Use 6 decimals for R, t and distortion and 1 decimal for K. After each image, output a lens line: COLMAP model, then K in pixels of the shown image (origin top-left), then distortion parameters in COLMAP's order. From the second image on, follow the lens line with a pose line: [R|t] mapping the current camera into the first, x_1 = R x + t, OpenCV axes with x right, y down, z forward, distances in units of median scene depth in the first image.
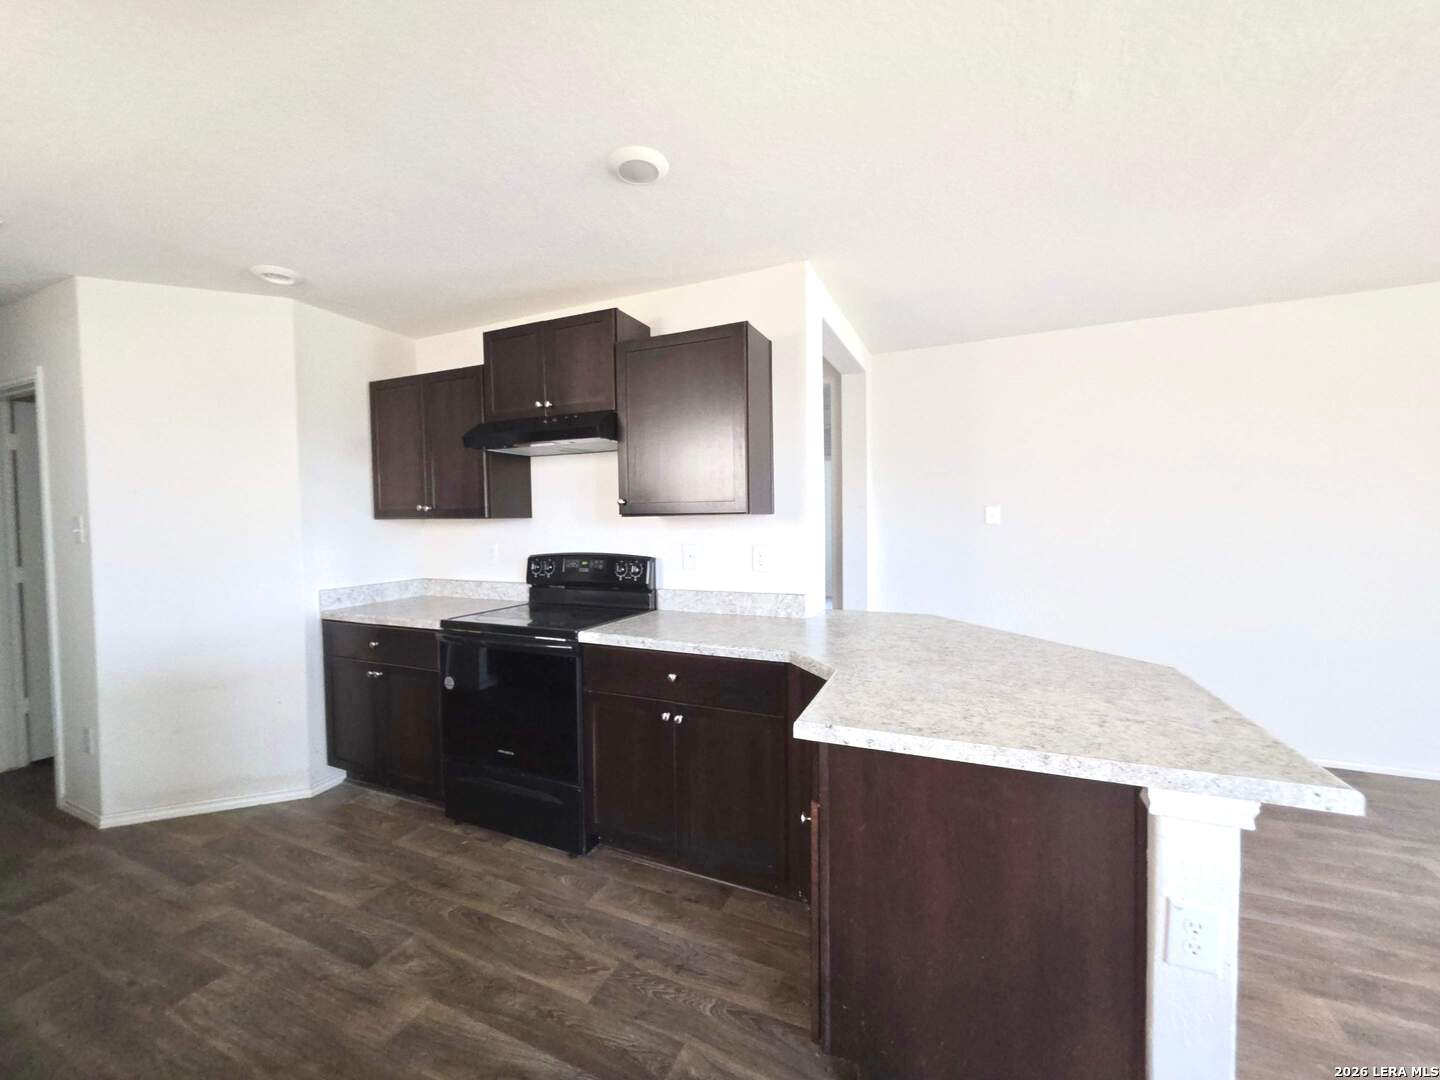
lens RADIAL K [[581.0, 0, 710.5], [0, 581.0, 538.2], [0, 0, 1]] dist [0.002457, -0.000118]
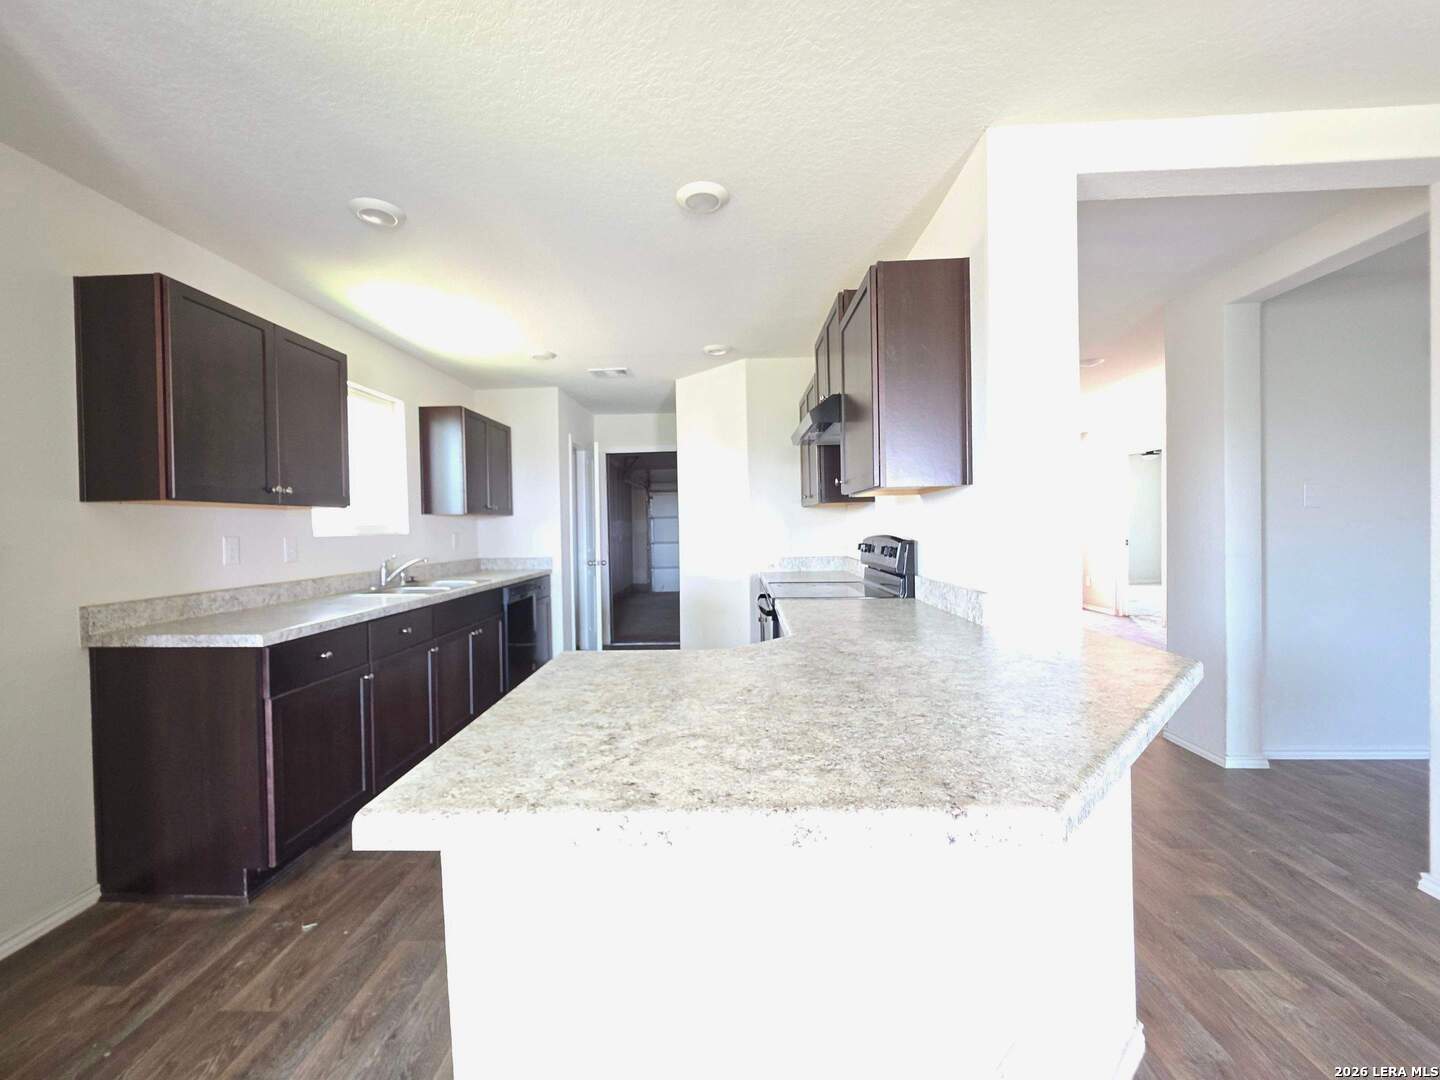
lens RADIAL K [[581.0, 0, 710.5], [0, 581.0, 538.2], [0, 0, 1]] dist [0.002457, -0.000118]
pose [[0.377013, 0.024698, -0.925879, 1.376354], [-0.020284, 0.999625, 0.018406, 0.043357], [0.925986, 0.011841, 0.377373, 0.800341]]
